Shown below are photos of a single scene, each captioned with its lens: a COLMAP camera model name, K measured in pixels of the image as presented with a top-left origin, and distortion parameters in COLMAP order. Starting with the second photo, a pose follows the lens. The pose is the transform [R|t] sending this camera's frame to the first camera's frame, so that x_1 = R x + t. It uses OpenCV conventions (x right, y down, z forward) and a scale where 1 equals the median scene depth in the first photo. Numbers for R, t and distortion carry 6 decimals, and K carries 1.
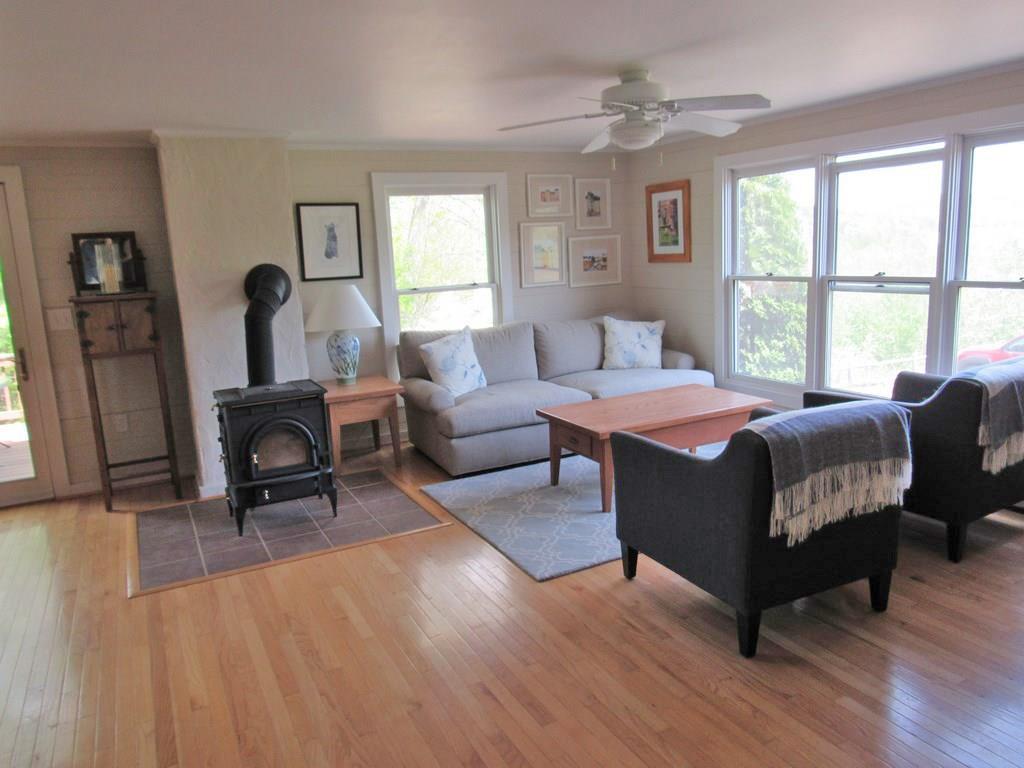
lens RADIAL K [[732.6, 0, 512.0], [0, 732.6, 384.0], [0, 0, 1]] dist [-0.021841, -0.003927]
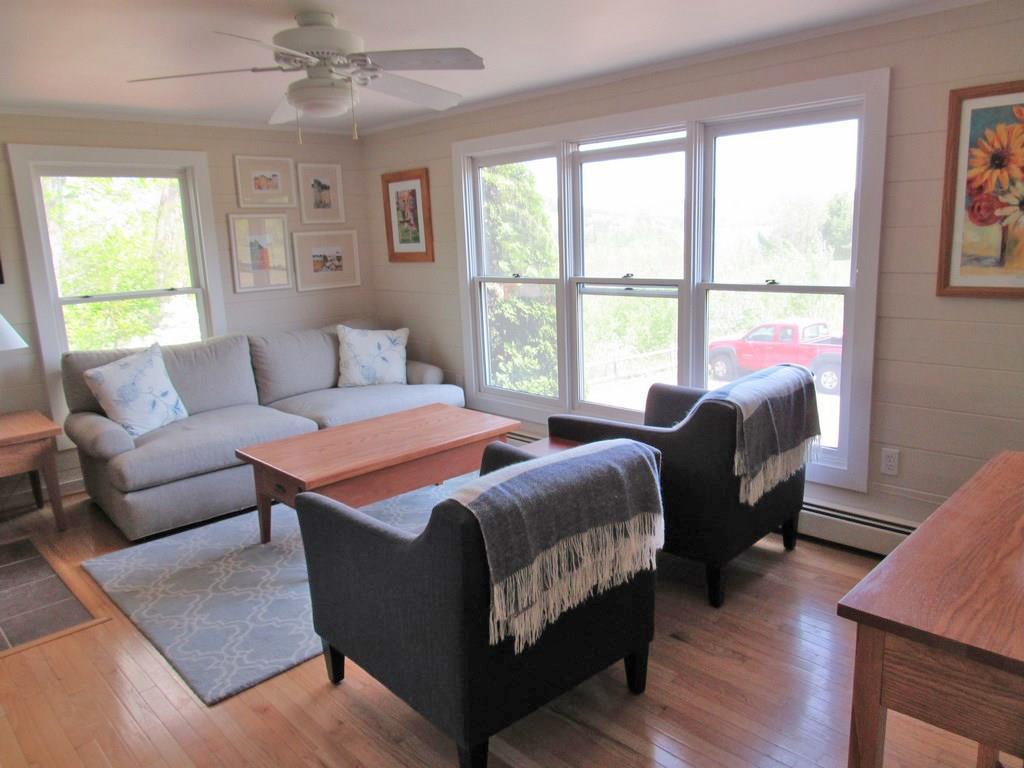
lens RADIAL K [[732.6, 0, 512.0], [0, 732.6, 384.0], [0, 0, 1]] dist [-0.021841, -0.003927]
pose [[0.957646, -0.045746, 0.284292, 0.099431], [0.044467, 0.998951, 0.010955, -0.032009], [-0.284495, 0.002151, 0.958675, 0.163601]]
